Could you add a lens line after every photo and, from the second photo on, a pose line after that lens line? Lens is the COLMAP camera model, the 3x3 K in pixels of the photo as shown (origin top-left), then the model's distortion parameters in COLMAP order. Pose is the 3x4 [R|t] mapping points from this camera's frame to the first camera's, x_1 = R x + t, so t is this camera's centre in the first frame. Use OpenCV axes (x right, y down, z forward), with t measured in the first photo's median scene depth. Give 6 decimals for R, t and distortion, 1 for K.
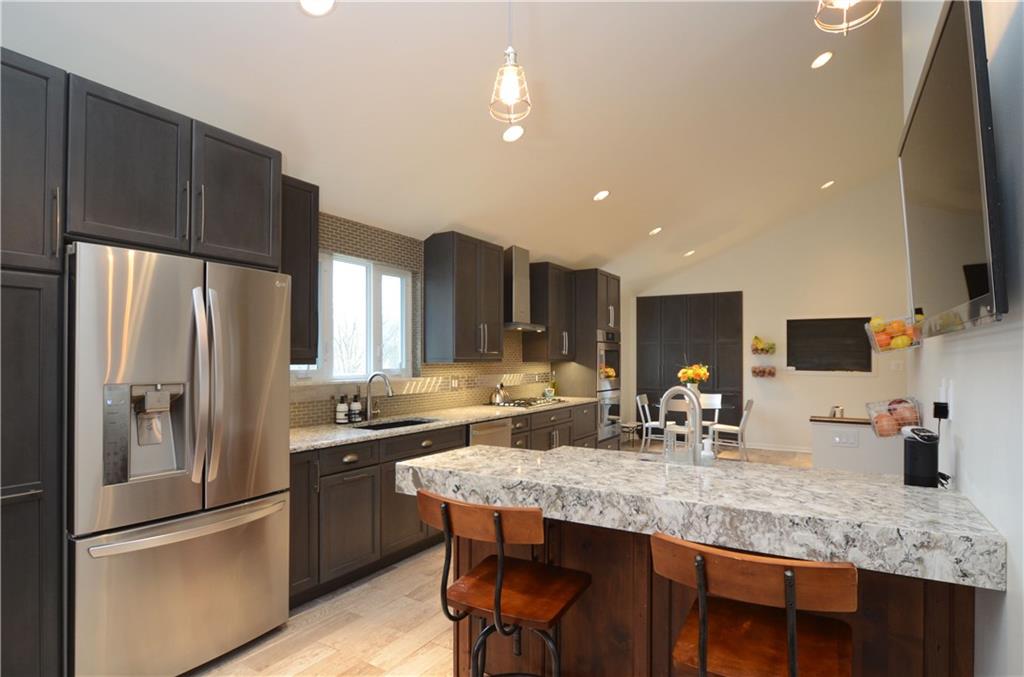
lens RADIAL K [[548.2, 0, 511.2], [0, 548.2, 354.9], [0, 0, 1]] dist [-0.005697, -0.001406]
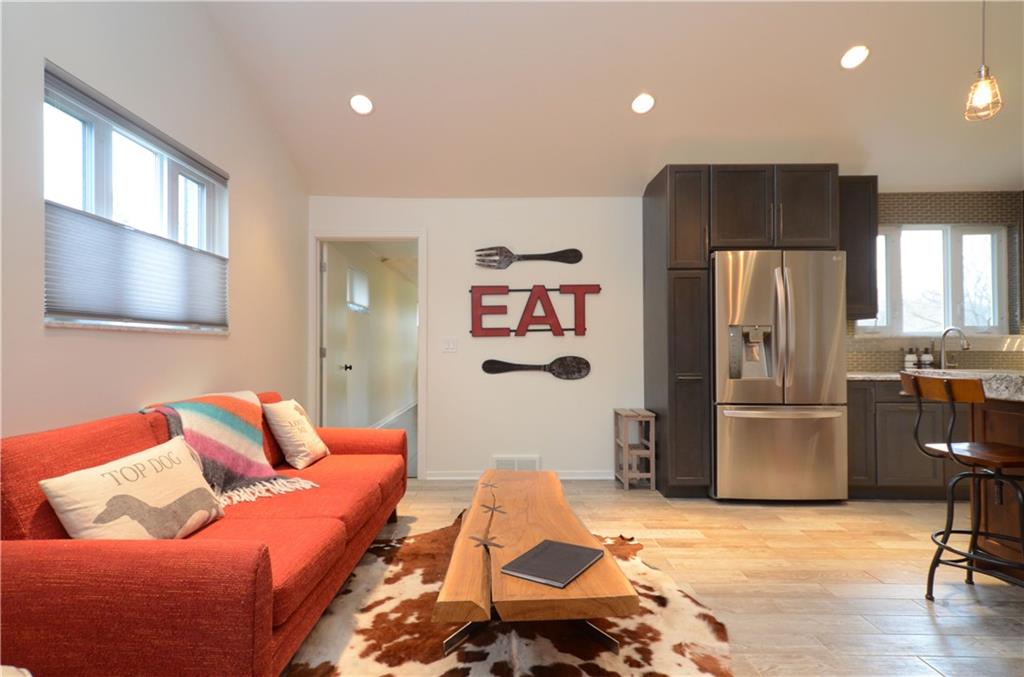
lens RADIAL K [[536.2, 0, 486.6], [0, 536.2, 337.6], [0, 0, 1]] dist [-0.001673, -0.000256]
pose [[0.491728, -0.014197, -0.870633, 0.307560], [0.010833, 0.999889, -0.010186, 0.072949], [0.870681, -0.004422, 0.491828, -0.432436]]
